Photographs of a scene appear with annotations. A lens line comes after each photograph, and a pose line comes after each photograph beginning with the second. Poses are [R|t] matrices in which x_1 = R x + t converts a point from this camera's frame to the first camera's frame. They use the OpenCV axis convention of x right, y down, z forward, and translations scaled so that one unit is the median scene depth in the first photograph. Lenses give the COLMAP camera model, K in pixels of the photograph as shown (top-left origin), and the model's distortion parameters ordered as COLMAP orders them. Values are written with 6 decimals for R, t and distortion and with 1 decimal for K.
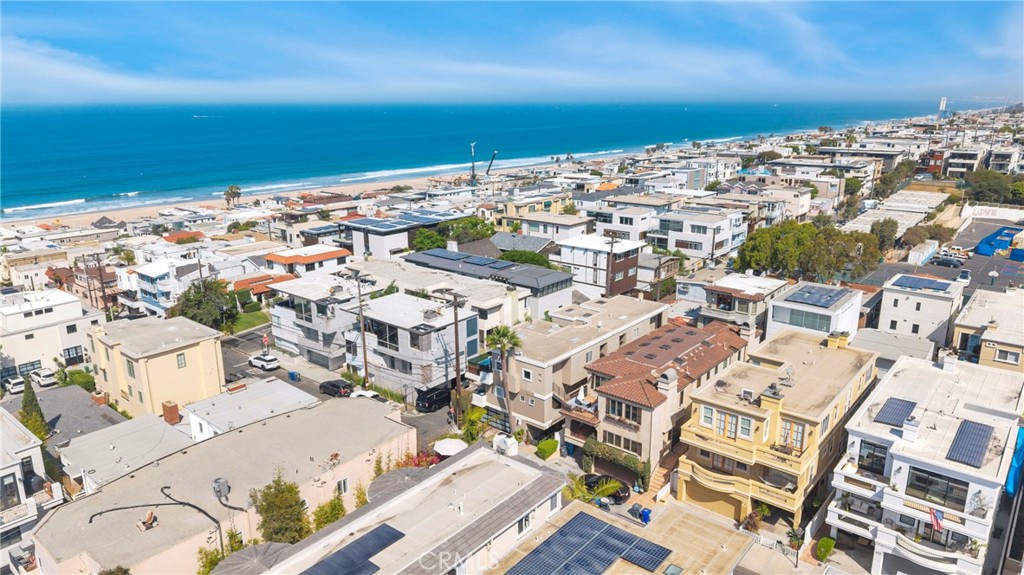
lens RADIAL K [[684.5, 0, 505.8], [0, 684.5, 288.5], [0, 0, 1]] dist [0.036432, -0.051108]
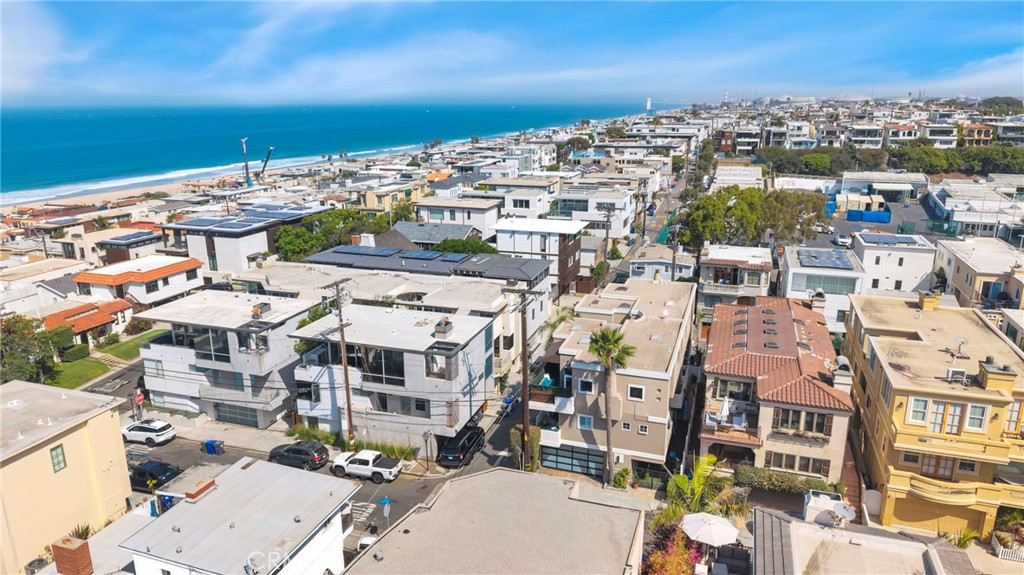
lens RADIAL K [[684.5, 0, 505.8], [0, 684.5, 288.5], [0, 0, 1]] dist [0.036432, -0.051108]
pose [[0.933779, -0.096382, 0.344626, -0.242409], [0.097907, 0.995110, 0.013020, -0.003558], [-0.344196, 0.021584, 0.938650, 0.268265]]
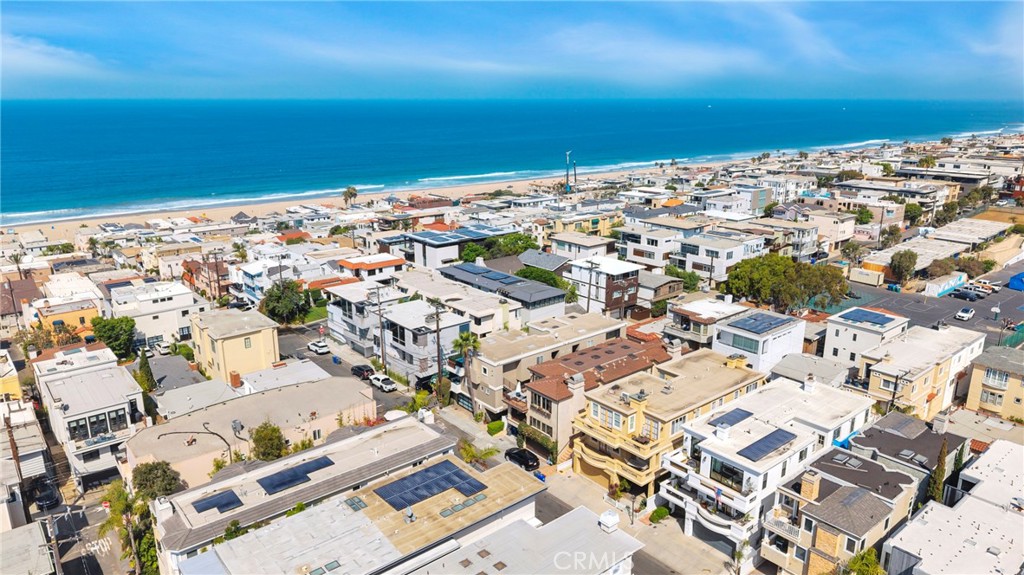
lens RADIAL K [[684.5, 0, 505.8], [0, 684.5, 288.5], [0, 0, 1]] dist [0.036432, -0.051108]
pose [[0.983423, 0.052079, -0.173687, 0.211935], [-0.051216, 0.998643, 0.009450, -0.033842], [0.173944, -0.000398, 0.984756, -0.210792]]
